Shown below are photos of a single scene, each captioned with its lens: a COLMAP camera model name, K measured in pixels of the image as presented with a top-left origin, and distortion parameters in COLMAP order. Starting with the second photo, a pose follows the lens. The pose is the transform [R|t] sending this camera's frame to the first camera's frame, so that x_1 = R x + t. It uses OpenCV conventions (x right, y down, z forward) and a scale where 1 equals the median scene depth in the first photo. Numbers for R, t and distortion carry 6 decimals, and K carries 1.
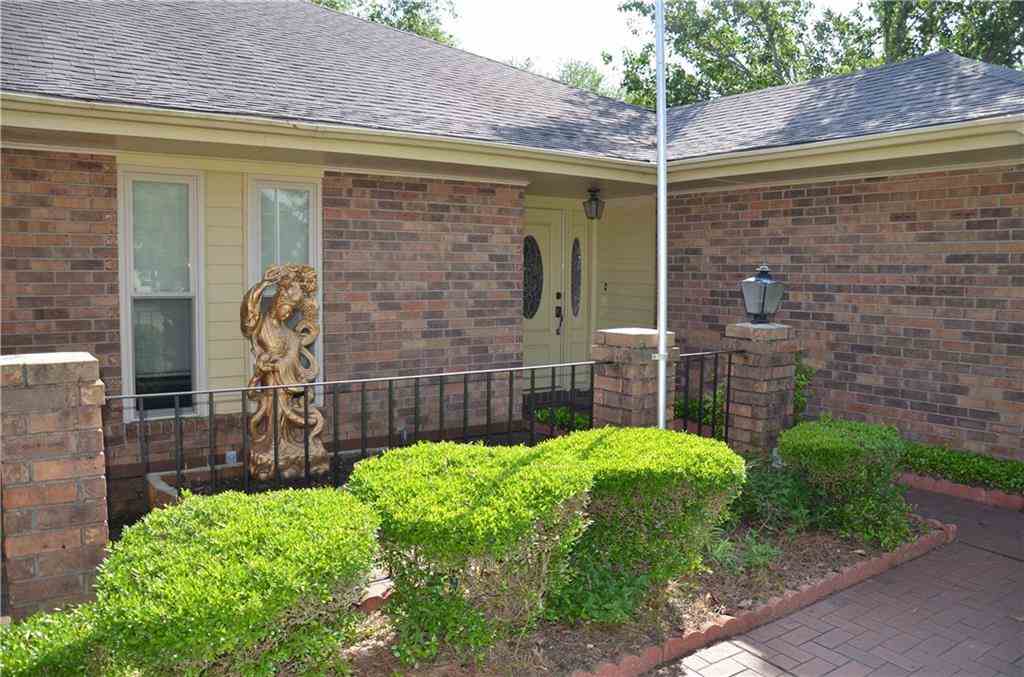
lens RADIAL K [[798.3, 0, 512.0], [0, 798.3, 338.5], [0, 0, 1]] dist [-0.163511, 0.140413]
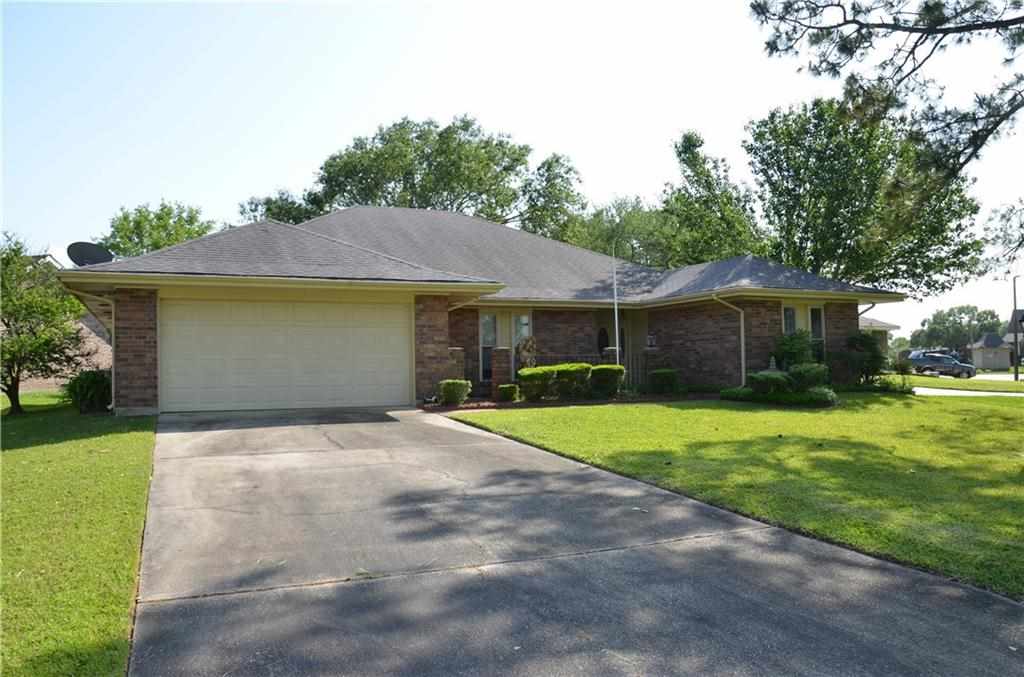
lens RADIAL K [[798.3, 0, 512.0], [0, 798.3, 338.5], [0, 0, 1]] dist [-0.163511, 0.140413]
pose [[0.984187, -0.030259, -0.174530, 0.243905], [0.008964, 0.992547, -0.121531, 0.297434], [0.176907, 0.118045, 0.977123, -2.146381]]
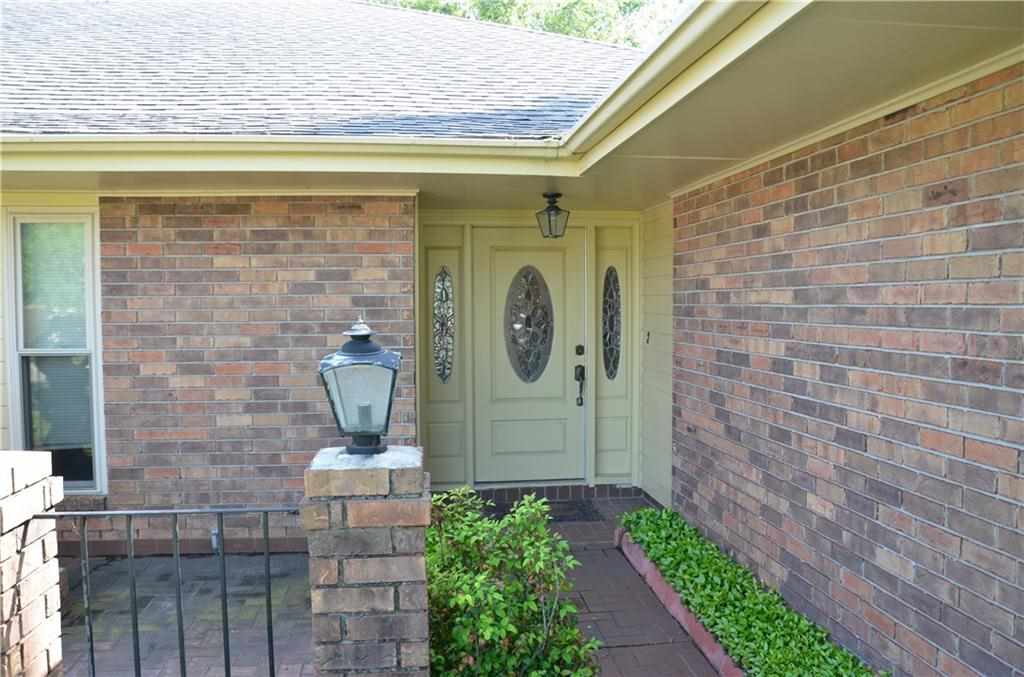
lens RADIAL K [[798.3, 0, 512.0], [0, 798.3, 338.5], [0, 0, 1]] dist [-0.163511, 0.140413]
pose [[0.884091, 0.010198, -0.467203, 0.453185], [-0.028779, 0.999052, -0.032652, -0.053567], [0.466427, 0.042313, 0.883547, 0.480863]]
